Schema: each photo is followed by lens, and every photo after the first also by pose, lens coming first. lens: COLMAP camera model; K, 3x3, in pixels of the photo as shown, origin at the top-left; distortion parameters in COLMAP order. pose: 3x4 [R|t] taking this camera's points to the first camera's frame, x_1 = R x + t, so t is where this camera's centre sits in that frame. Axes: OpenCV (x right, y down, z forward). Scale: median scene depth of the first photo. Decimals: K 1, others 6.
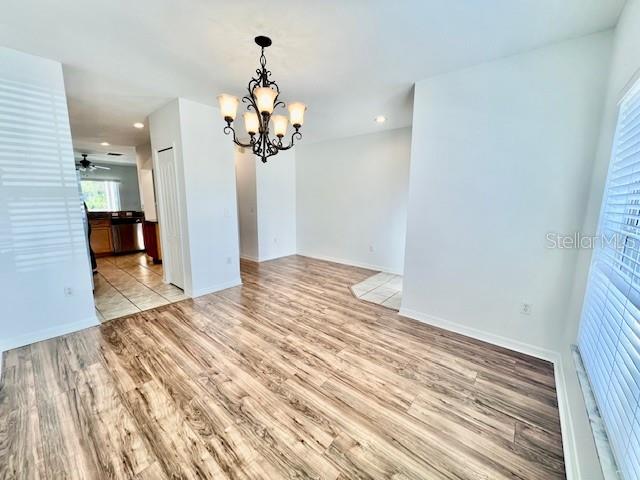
lens RADIAL K [[255.1, 0, 321.3], [0, 255.1, 240.1], [0, 0, 1]] dist [-0.001041, 0.000440]
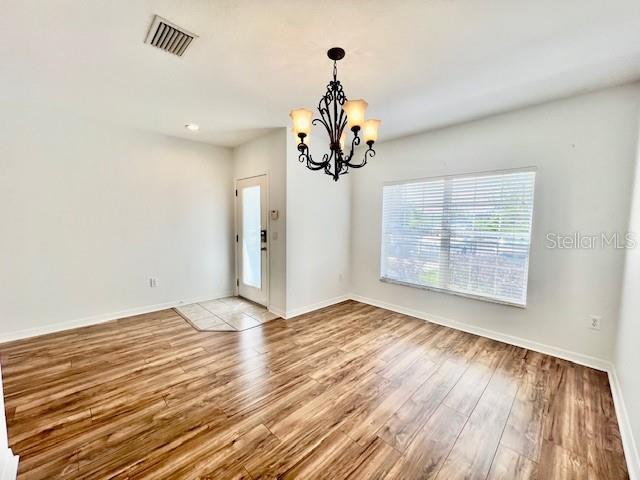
lens RADIAL K [[255.1, 0, 321.3], [0, 255.1, 240.1], [0, 0, 1]] dist [-0.001041, 0.000440]
pose [[0.090230, -0.083767, 0.992392, -0.949535], [0.144436, 0.987022, 0.070181, -0.139882], [-0.985392, 0.137004, 0.101158, 0.822019]]
